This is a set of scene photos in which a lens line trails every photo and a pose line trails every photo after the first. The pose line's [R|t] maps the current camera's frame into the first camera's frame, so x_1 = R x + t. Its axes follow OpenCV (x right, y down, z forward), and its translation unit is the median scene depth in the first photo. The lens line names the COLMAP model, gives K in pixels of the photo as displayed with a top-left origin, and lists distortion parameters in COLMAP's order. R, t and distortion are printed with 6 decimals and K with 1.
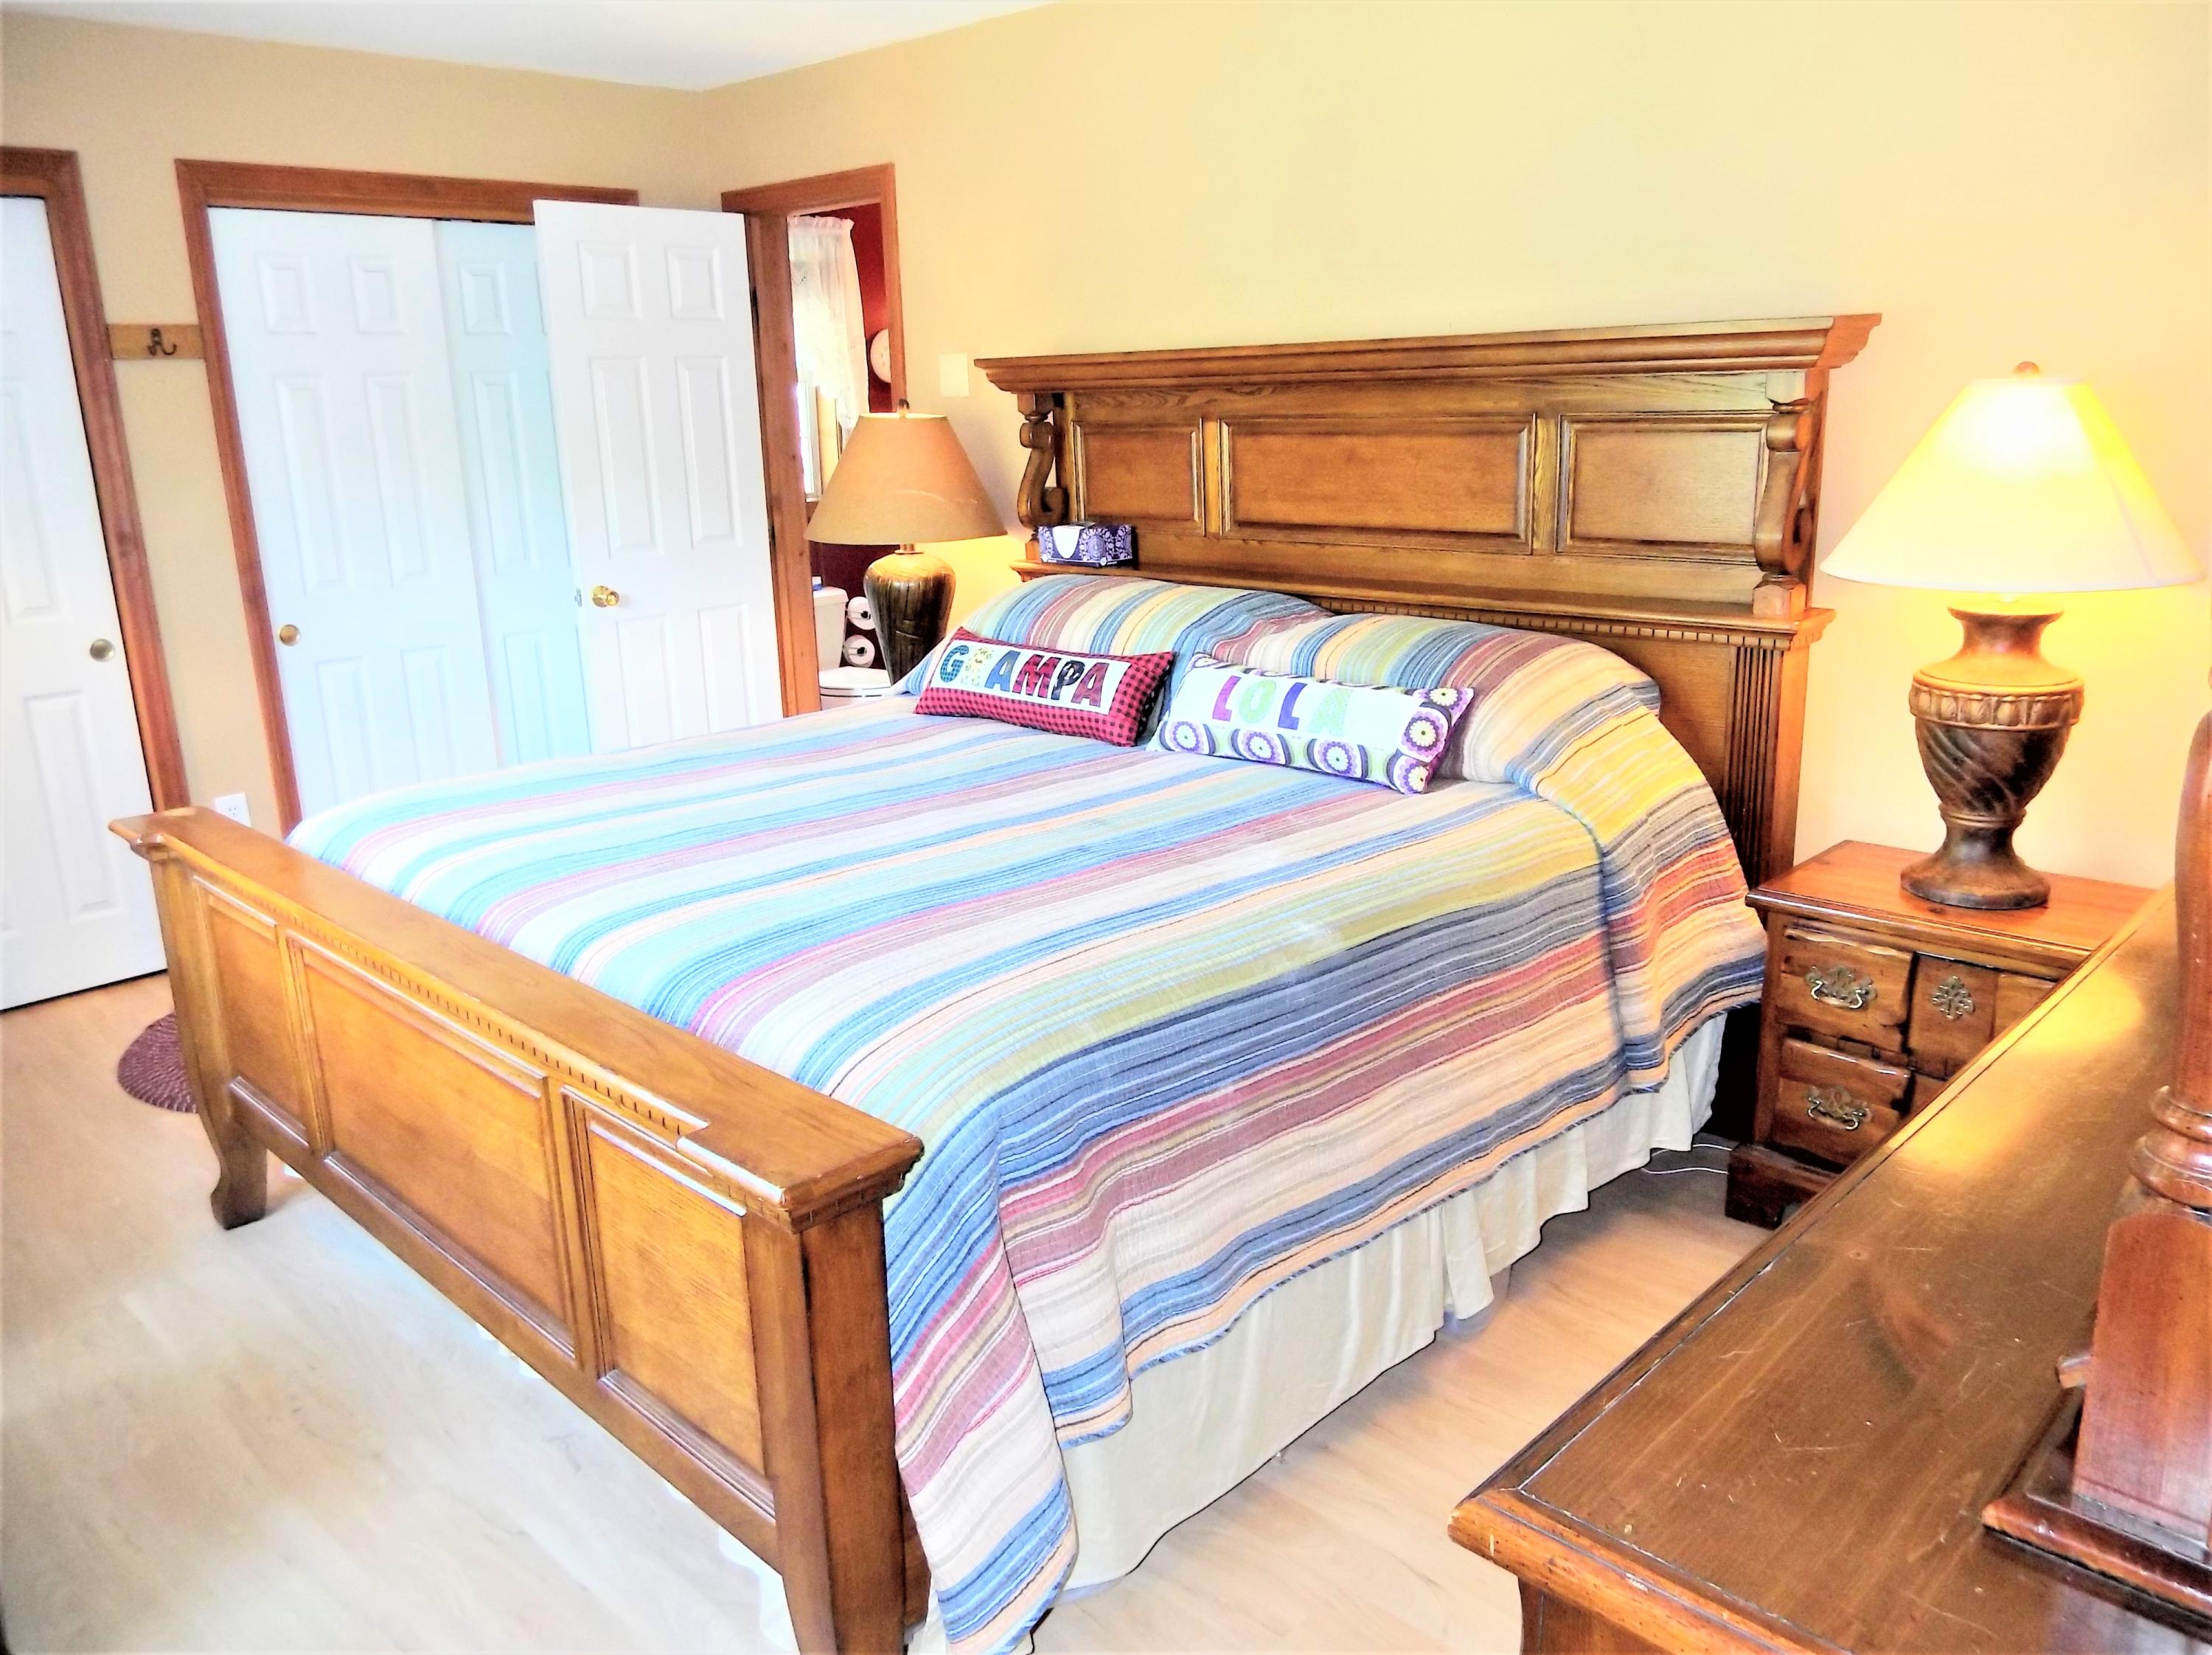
lens RADIAL K [[1634.3, 0, 1106.0], [0, 1634.3, 827.5], [0, 0, 1]] dist [-0.004901, -0.000530]
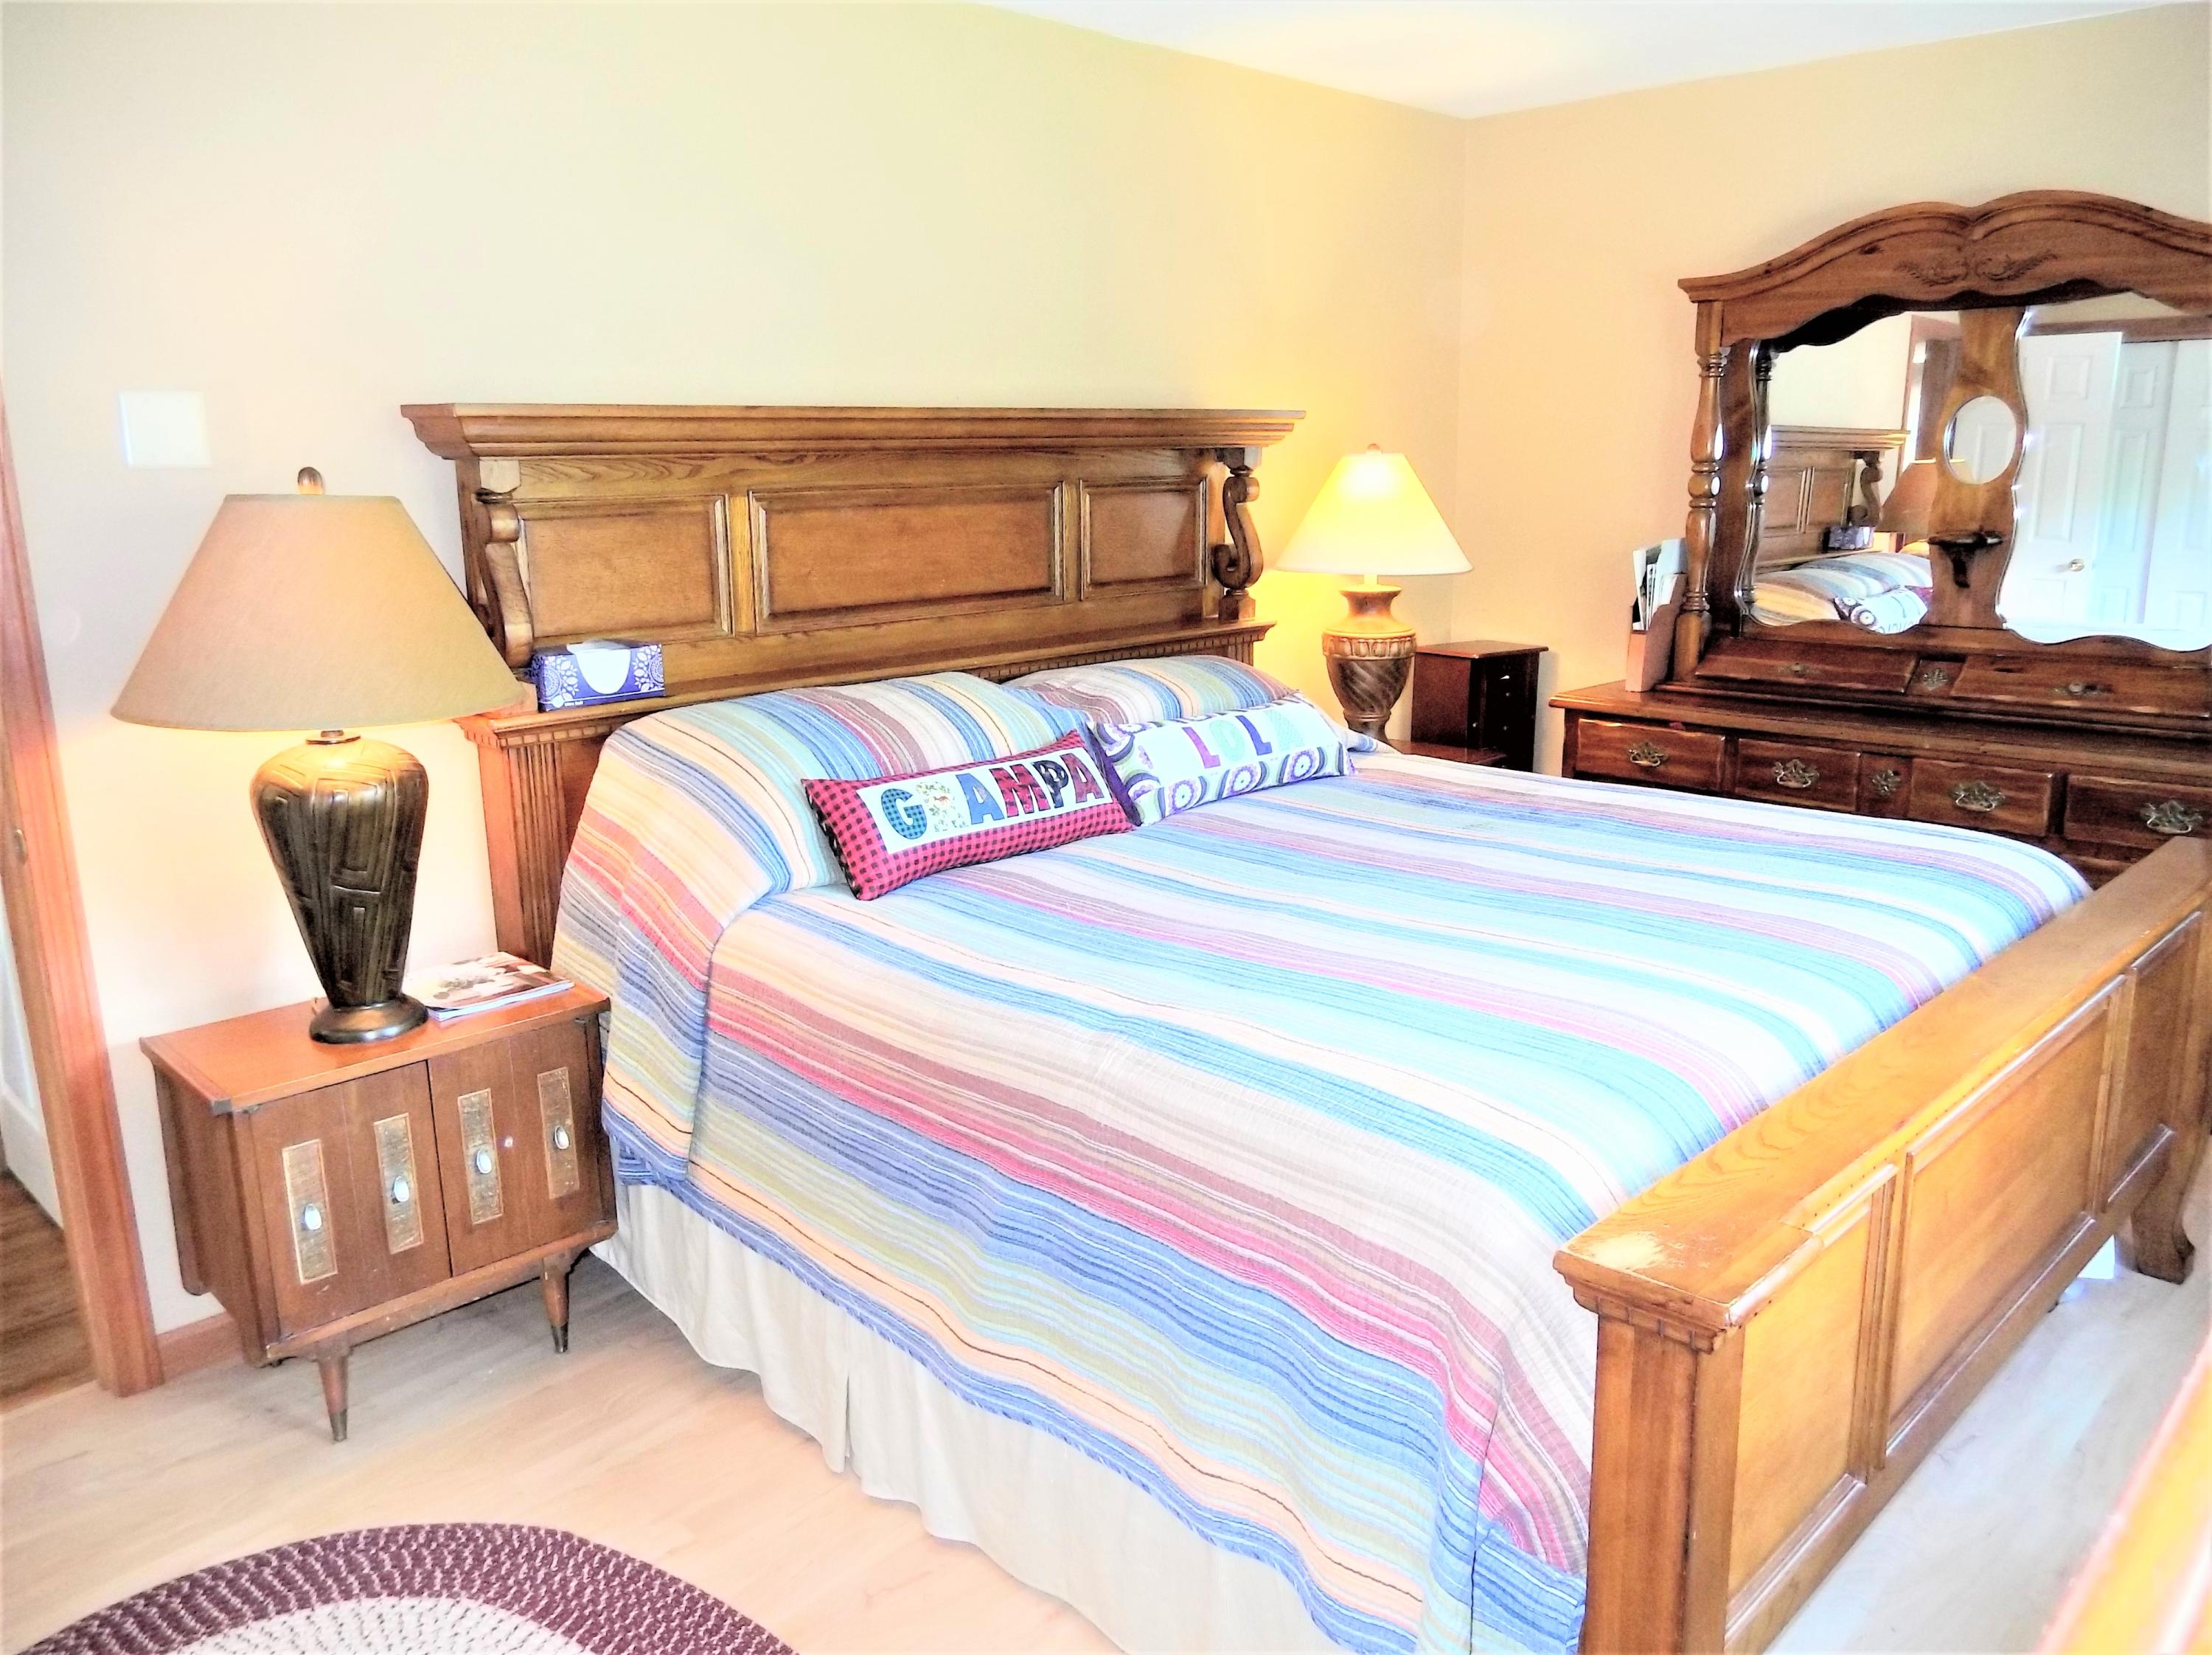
lens RADIAL K [[1648.7, 0, 1106.0], [0, 1648.7, 827.5], [0, 0, 1]] dist [0.003107, 0.000609]
pose [[0.005447, -0.196561, 0.980476, -0.850355], [0.273494, 0.943400, 0.187609, -0.216059], [-0.961858, 0.267132, 0.058897, 0.899480]]
